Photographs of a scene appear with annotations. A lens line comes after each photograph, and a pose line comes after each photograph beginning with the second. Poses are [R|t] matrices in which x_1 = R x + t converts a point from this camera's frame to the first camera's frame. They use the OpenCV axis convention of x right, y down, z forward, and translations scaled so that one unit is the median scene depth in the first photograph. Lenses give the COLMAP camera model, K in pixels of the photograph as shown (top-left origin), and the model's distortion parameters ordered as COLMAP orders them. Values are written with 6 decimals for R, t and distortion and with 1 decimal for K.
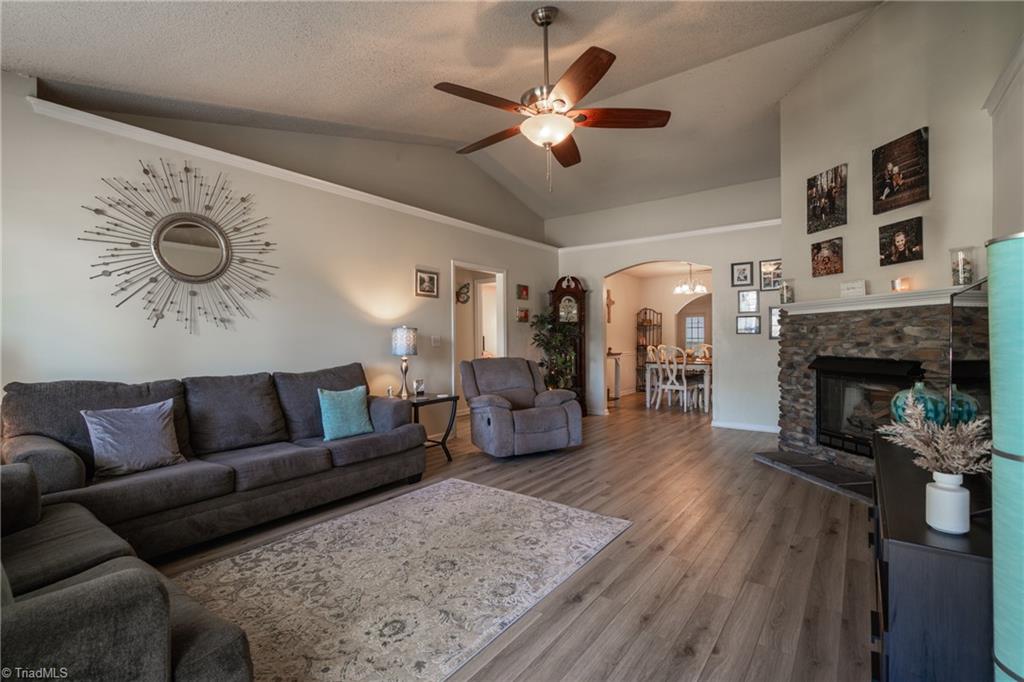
lens RADIAL K [[470.4, 0, 516.9], [0, 470.4, 338.9], [0, 0, 1]] dist [-0.005845, 0.002403]
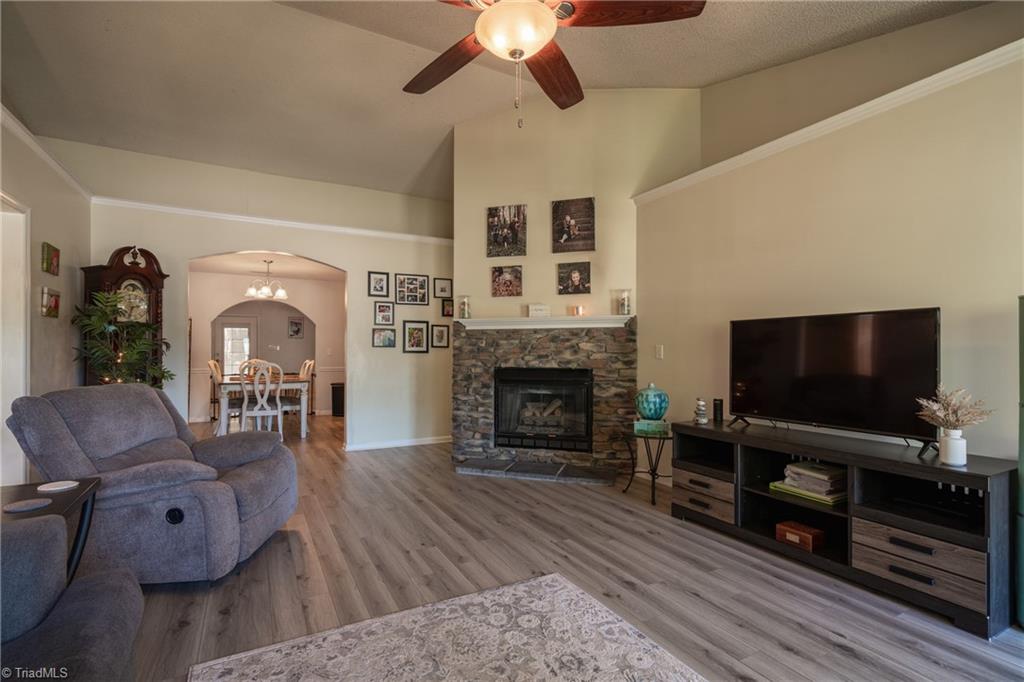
lens RADIAL K [[470.4, 0, 509.8], [0, 470.4, 348.1], [0, 0, 1]] dist [-0.005845, 0.002403]
pose [[0.433841, 0.017089, 0.900827, -0.396430], [-0.002302, 0.999838, -0.017858, 0.011275], [-0.900987, 0.005674, 0.433810, 0.539081]]
